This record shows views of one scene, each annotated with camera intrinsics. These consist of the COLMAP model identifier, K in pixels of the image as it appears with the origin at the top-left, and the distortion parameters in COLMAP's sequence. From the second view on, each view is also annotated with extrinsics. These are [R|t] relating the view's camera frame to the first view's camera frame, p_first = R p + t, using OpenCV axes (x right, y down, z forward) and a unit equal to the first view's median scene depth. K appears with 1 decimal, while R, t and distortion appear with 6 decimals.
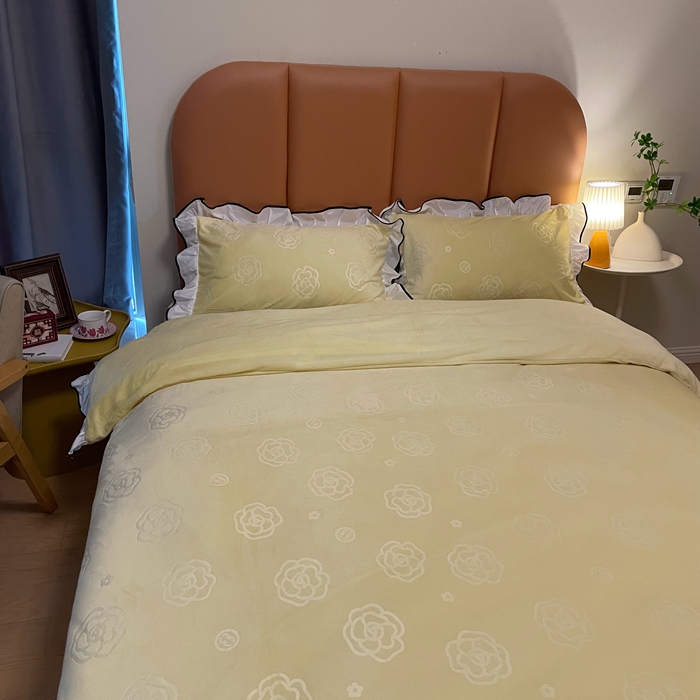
lens RADIAL K [[645.5, 0, 321.0], [0, 645.5, 350.0], [0, 0, 1]] dist [0.126519, -0.203533]
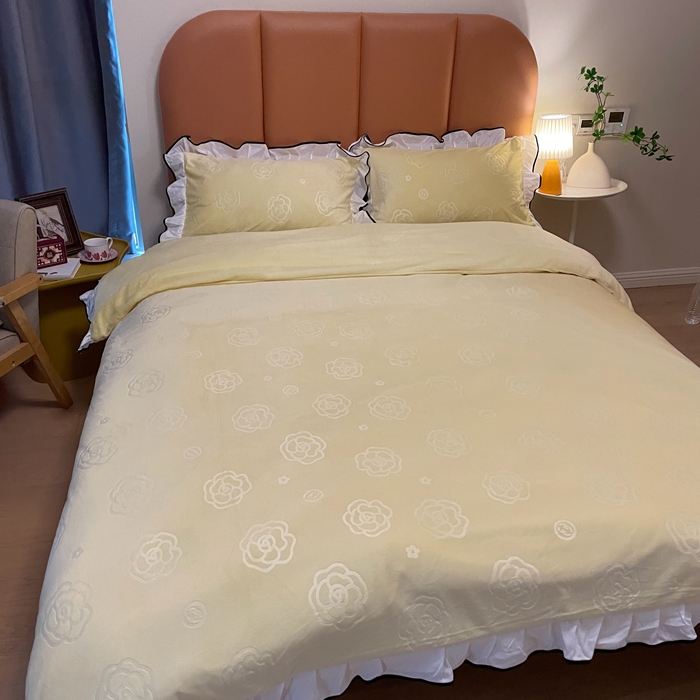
lens RADIAL K [[645.5, 0, 321.0], [0, 645.5, 350.0], [0, 0, 1]] dist [0.126519, -0.203533]
pose [[0.999421, -0.013943, -0.031022, 0.078066], [0.015769, 0.998110, 0.059403, 0.073723], [0.030135, -0.059858, 0.997752, -0.148602]]
